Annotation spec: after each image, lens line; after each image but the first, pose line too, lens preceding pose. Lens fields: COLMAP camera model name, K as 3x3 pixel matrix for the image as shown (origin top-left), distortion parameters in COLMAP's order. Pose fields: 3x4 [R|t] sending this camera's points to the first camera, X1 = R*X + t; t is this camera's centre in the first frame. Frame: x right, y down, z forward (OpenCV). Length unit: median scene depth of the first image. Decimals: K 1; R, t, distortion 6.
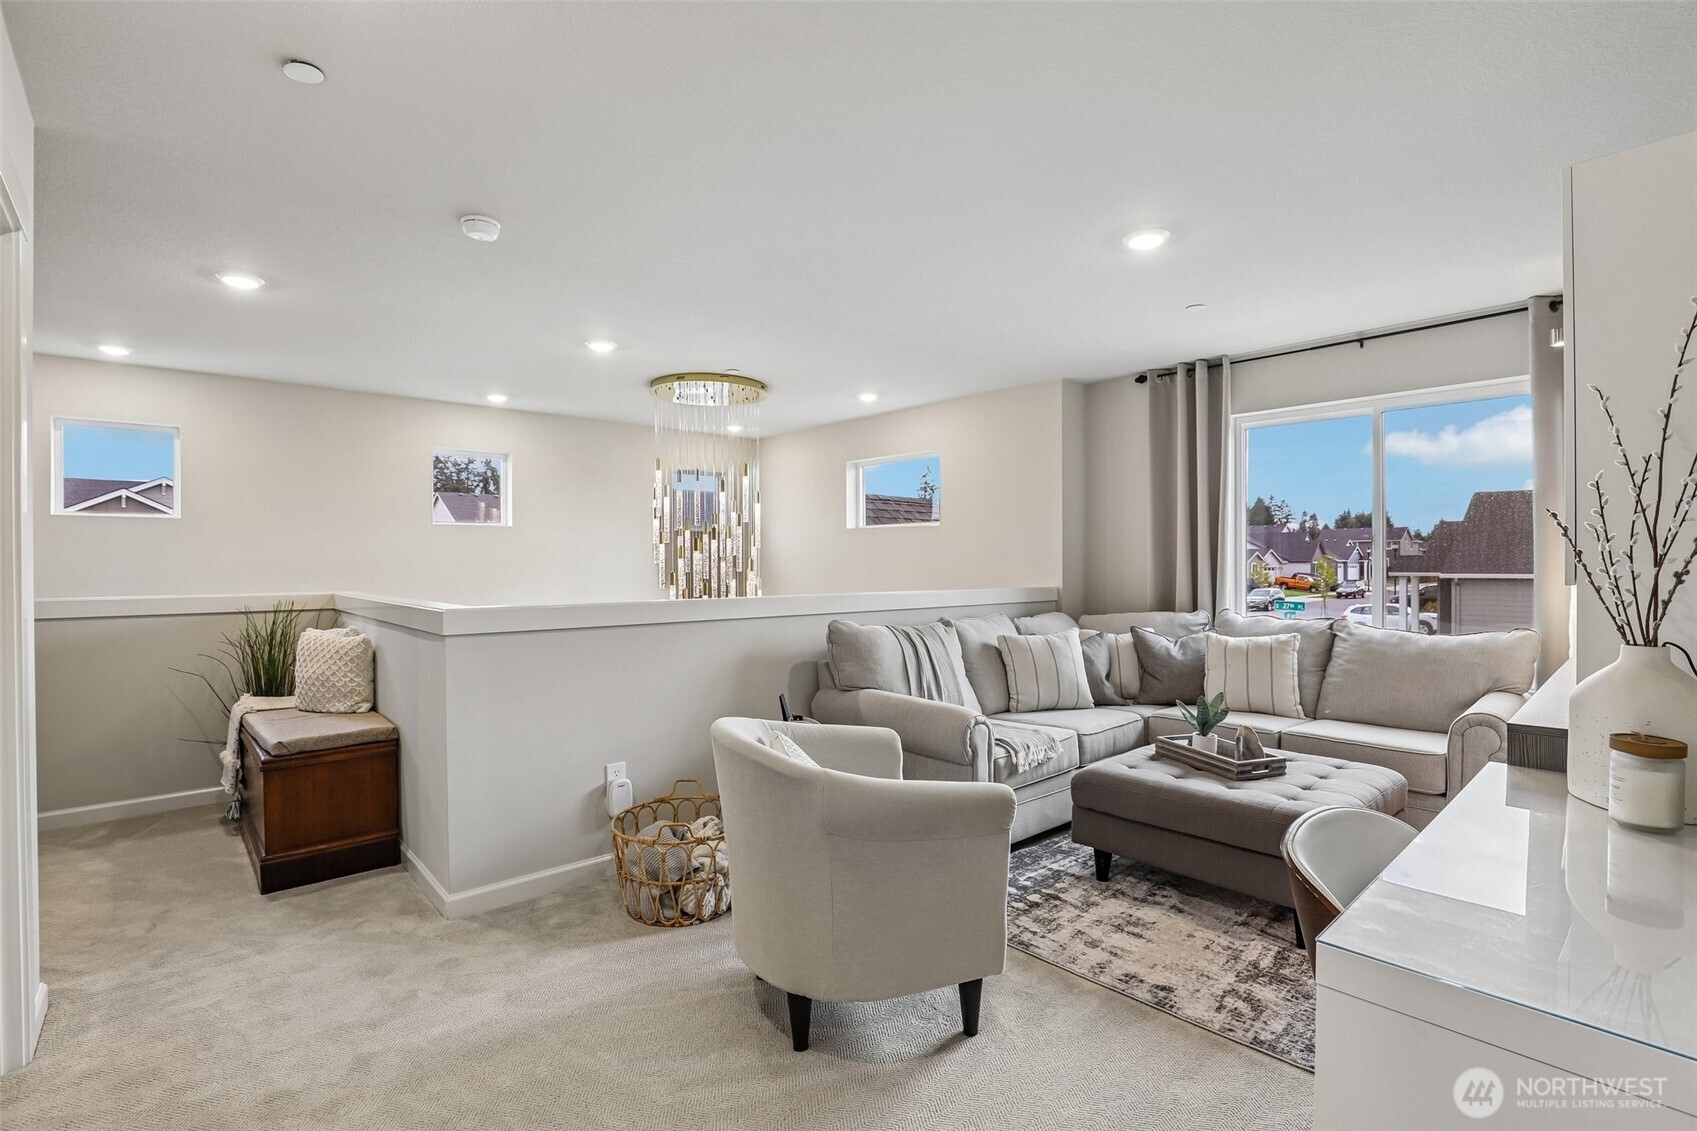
lens RADIAL K [[780.9, 0, 847.3], [0, 780.9, 564.2], [0, 0, 1]] dist [-0.017394, 0.005846]
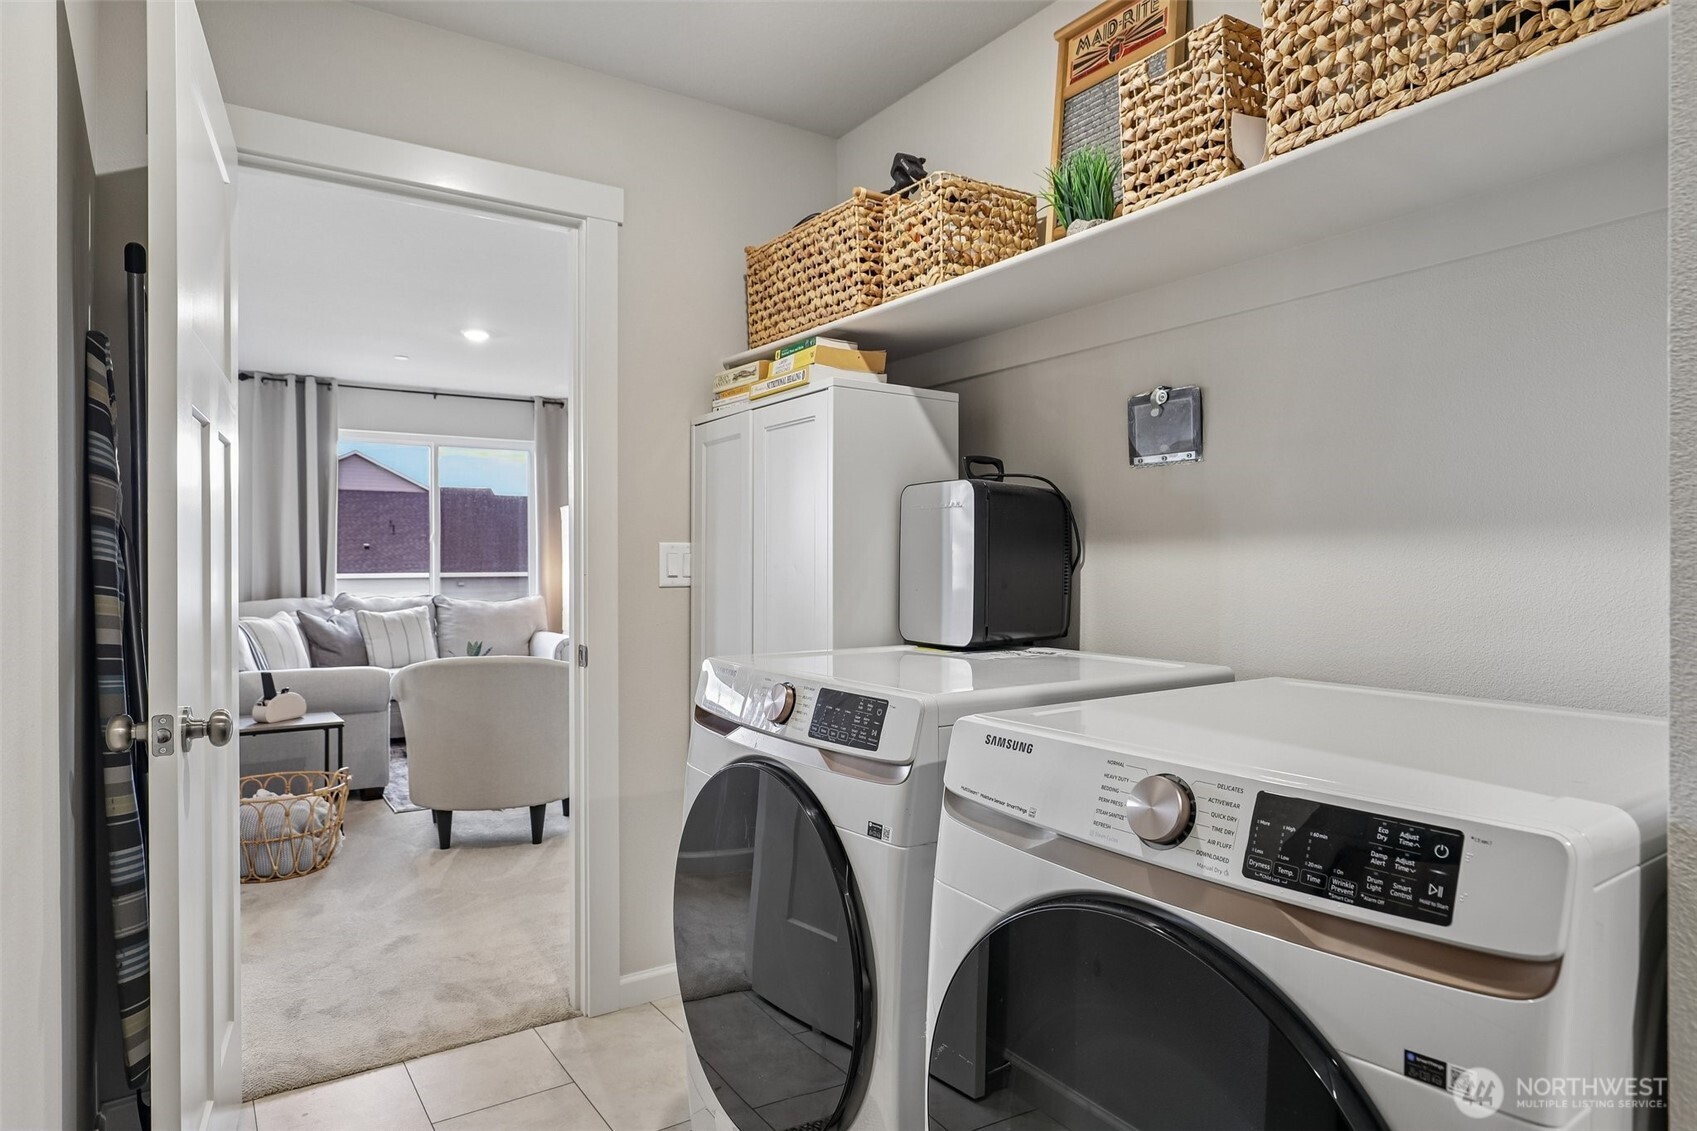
lens RADIAL K [[1005.6, 0, 850.2], [0, 1005.6, 565.5], [0, 0, 1]] dist [-0.015697, 0.001296]
pose [[0.141886, -0.007703, 0.989853, -0.957584], [0.004667, 0.999964, 0.007113, 0.009094], [-0.989872, 0.003611, 0.141917, 0.016077]]
